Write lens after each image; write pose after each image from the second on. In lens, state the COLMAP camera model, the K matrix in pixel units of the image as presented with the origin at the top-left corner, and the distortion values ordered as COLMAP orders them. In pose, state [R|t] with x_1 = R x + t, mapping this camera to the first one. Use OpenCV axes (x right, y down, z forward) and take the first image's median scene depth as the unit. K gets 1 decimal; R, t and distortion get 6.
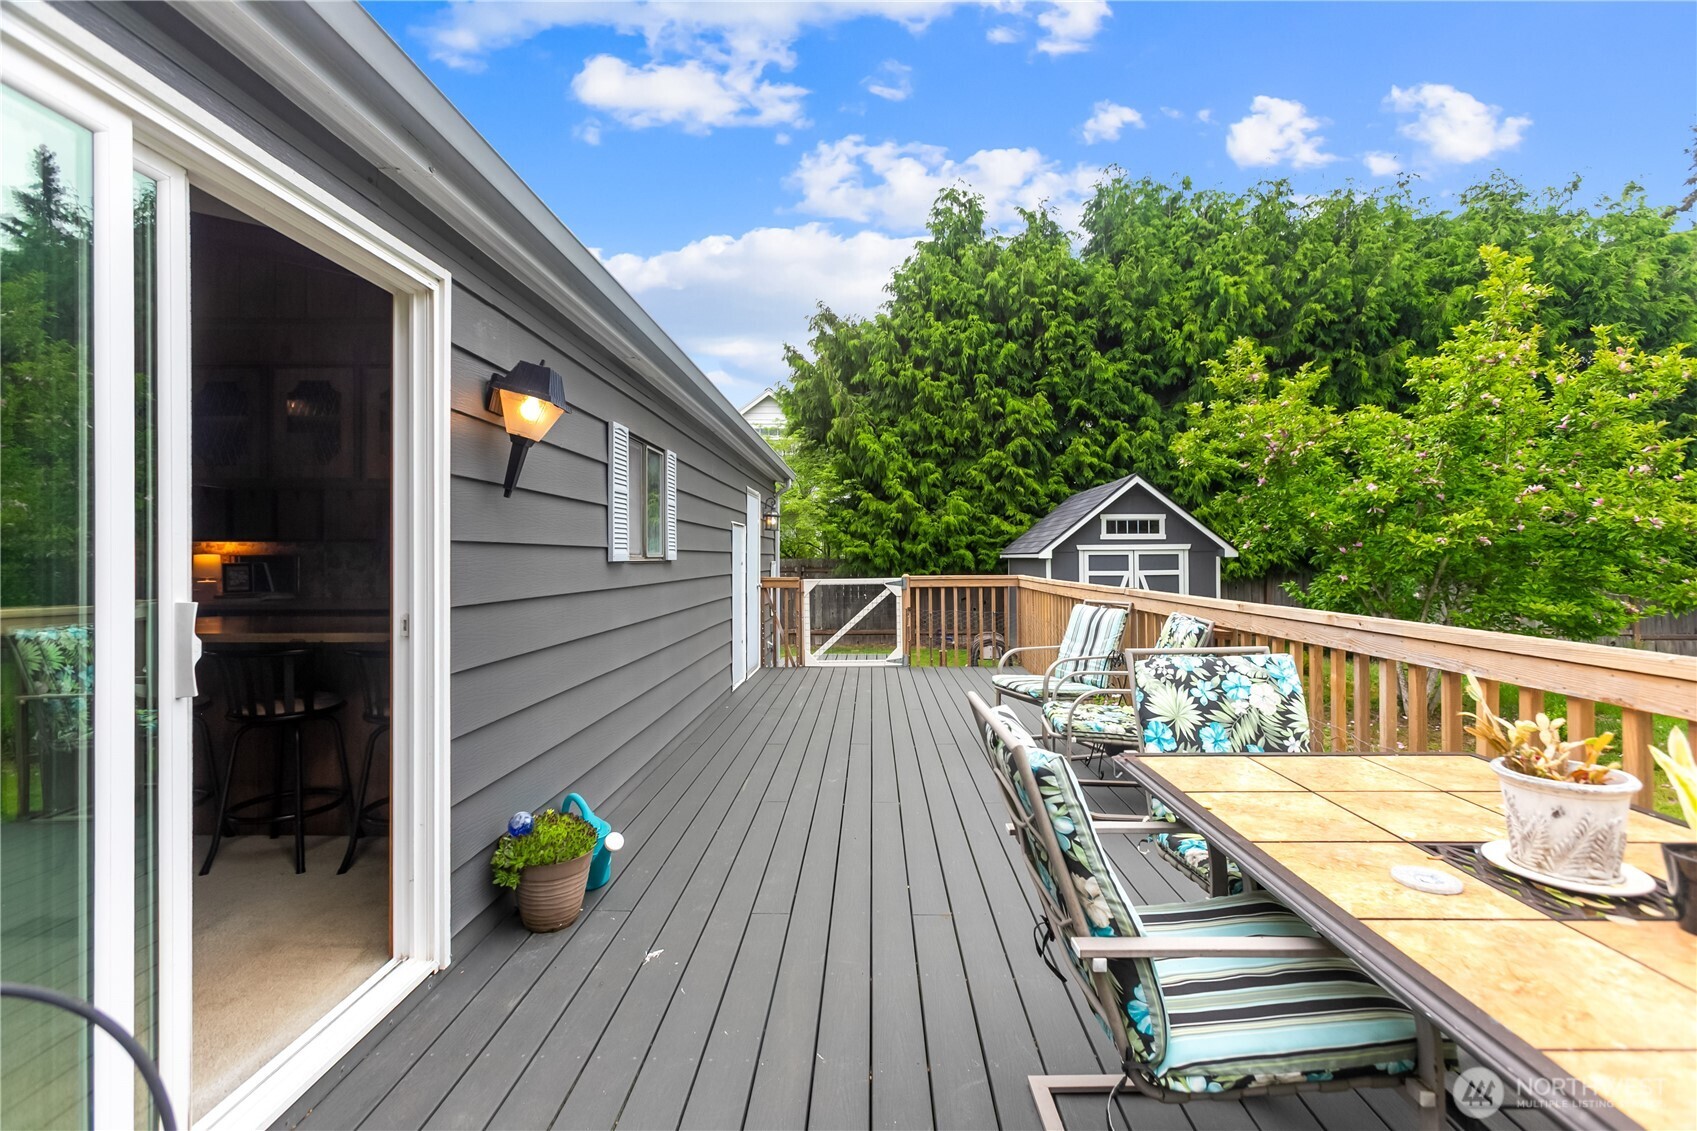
lens RADIAL K [[774.5, 0, 856.6], [0, 774.5, 545.5], [0, 0, 1]] dist [0.000178, 0.009702]
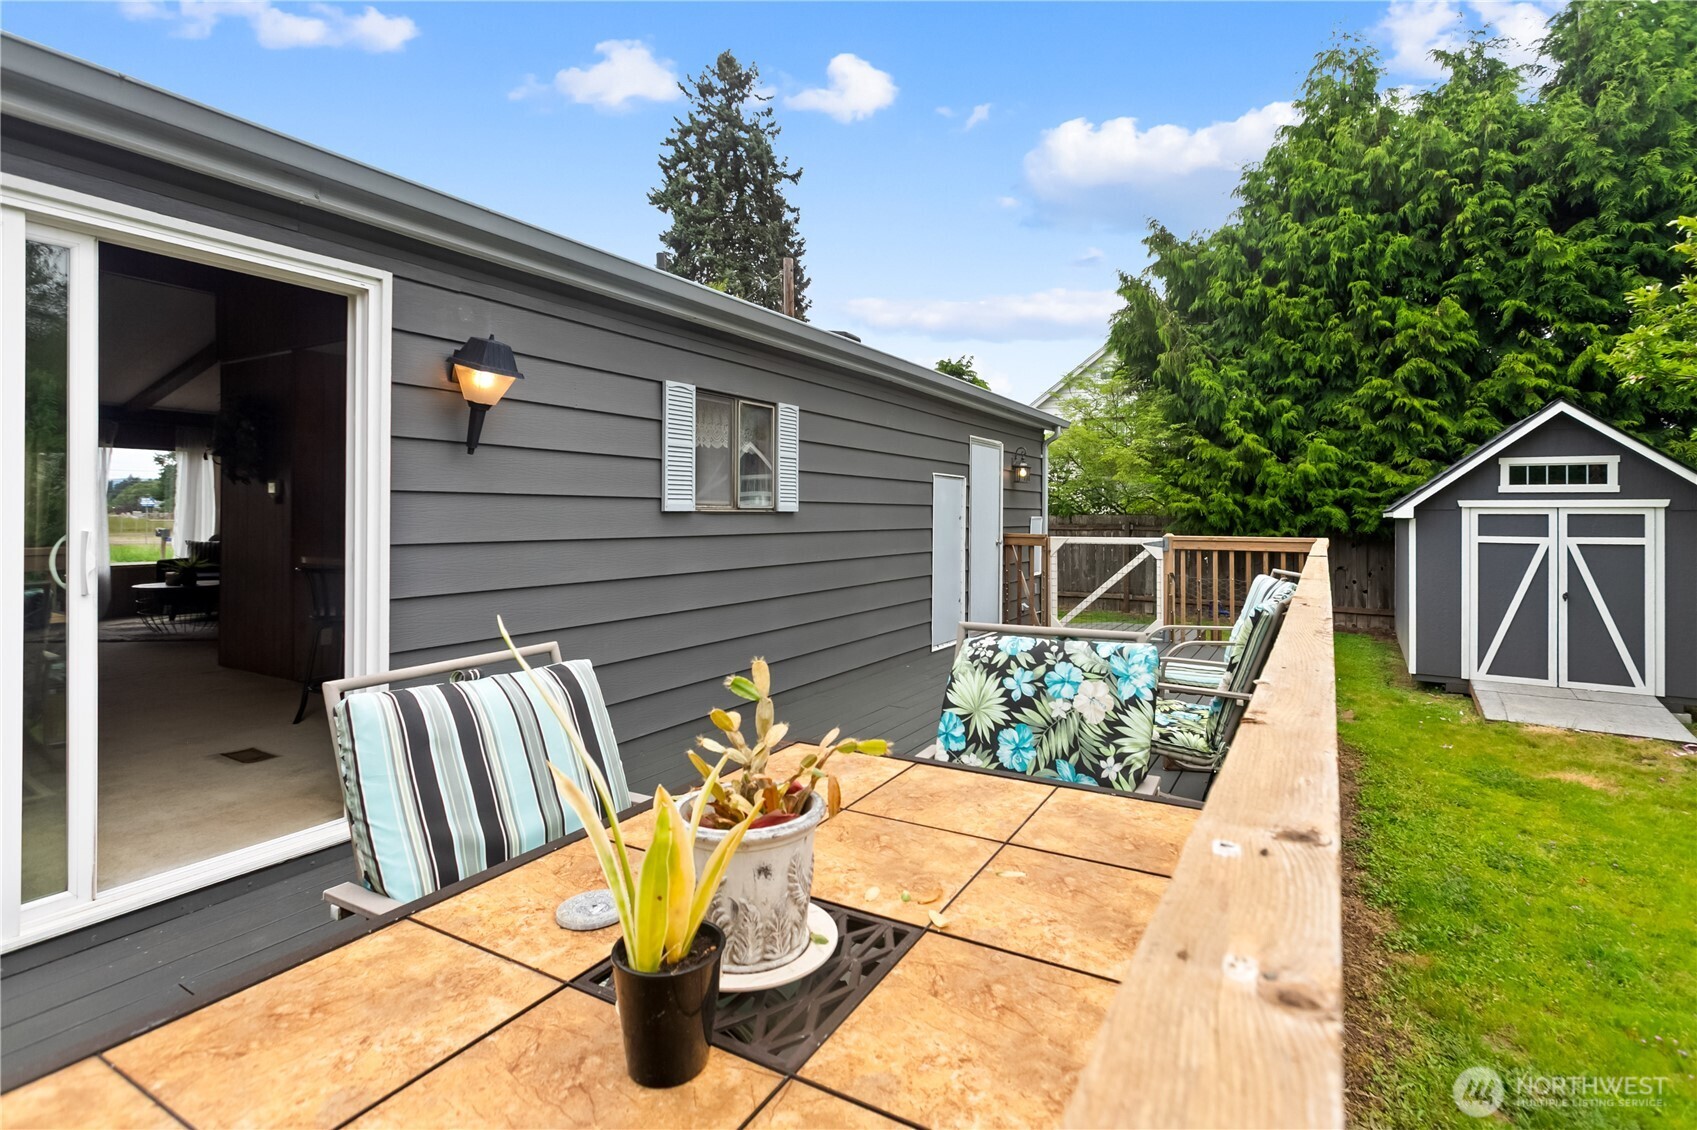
lens RADIAL K [[814.4, 0, 856.8], [0, 814.4, 514.4], [0, 0, 1]] dist [-0.021381, 0.016119]
pose [[0.871768, 0.011748, -0.489778, 0.123463], [-0.003729, 0.999843, 0.017345, 0.001267], [0.489904, -0.013294, 0.871675, 0.038295]]
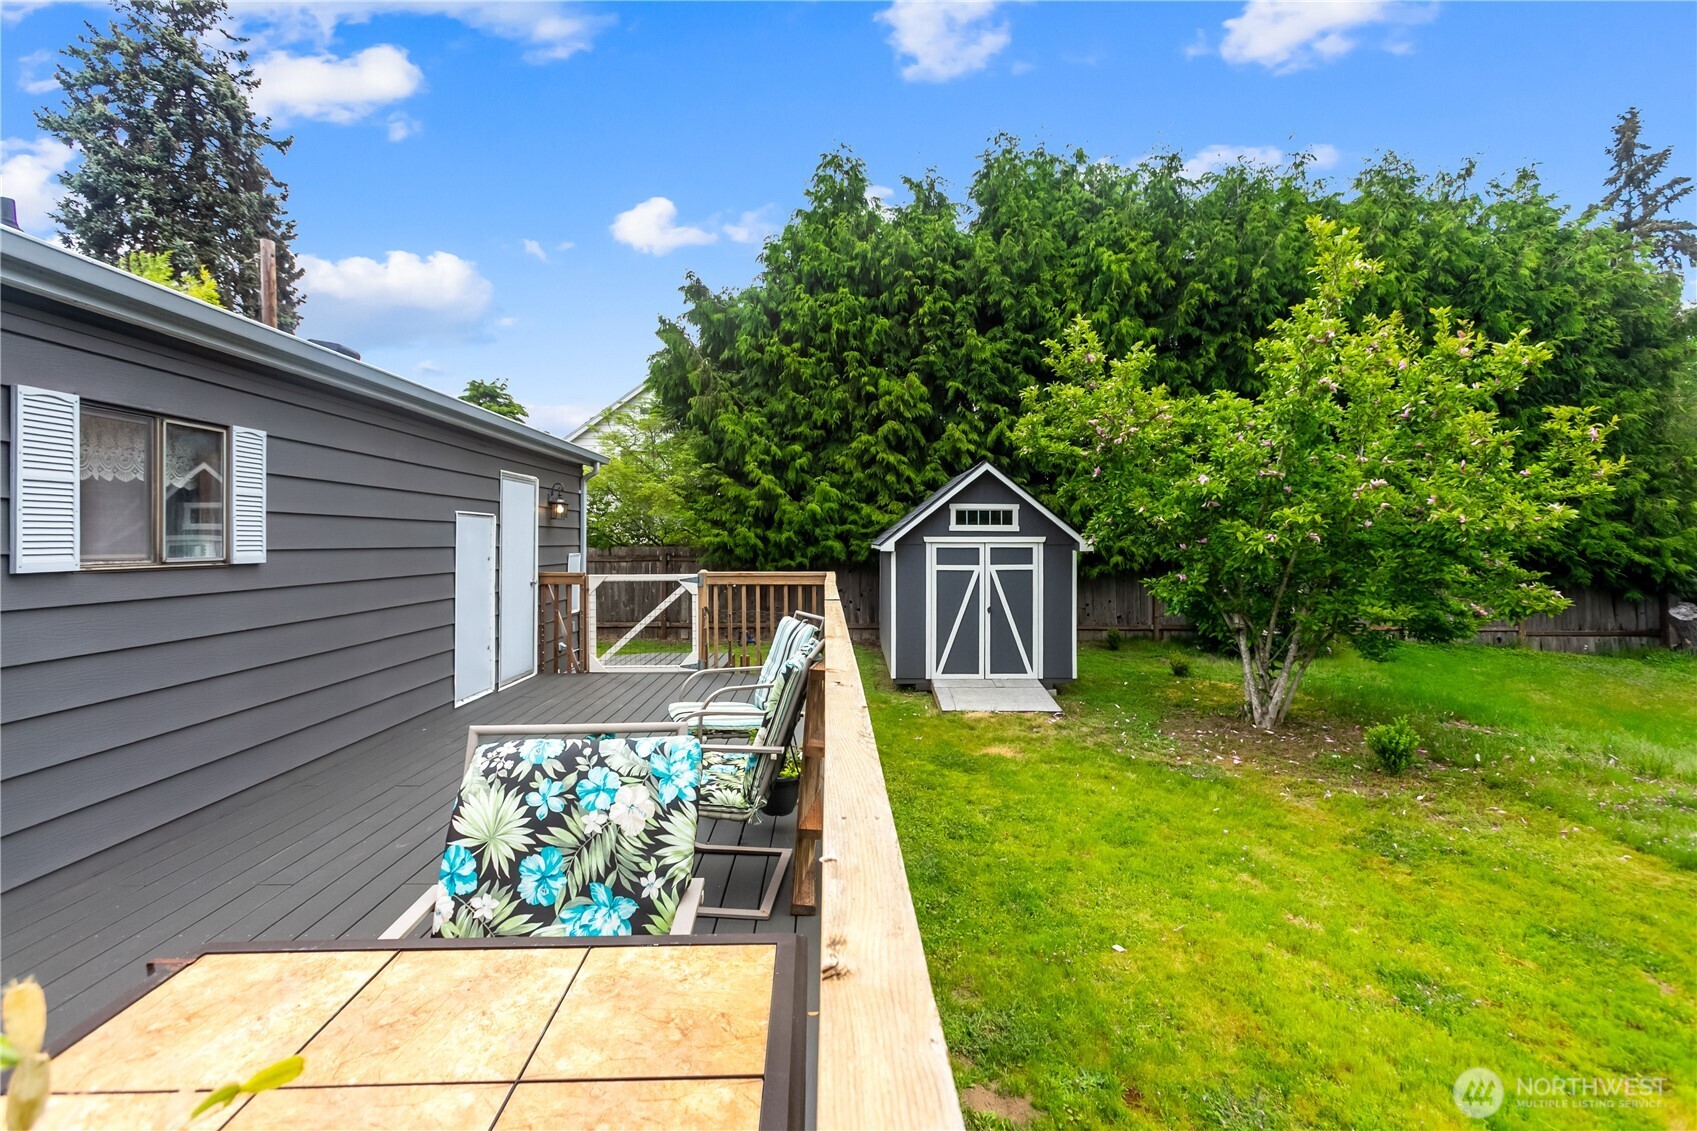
lens RADIAL K [[781.5, 0, 842.7], [0, 781.5, 532.9], [0, 0, 1]] dist [-0.023813, 0.021694]
pose [[0.999370, 0.008363, 0.034498, 0.118876], [-0.008559, 0.999948, 0.005552, -0.007417], [-0.034449, -0.005844, 0.999389, 0.058543]]
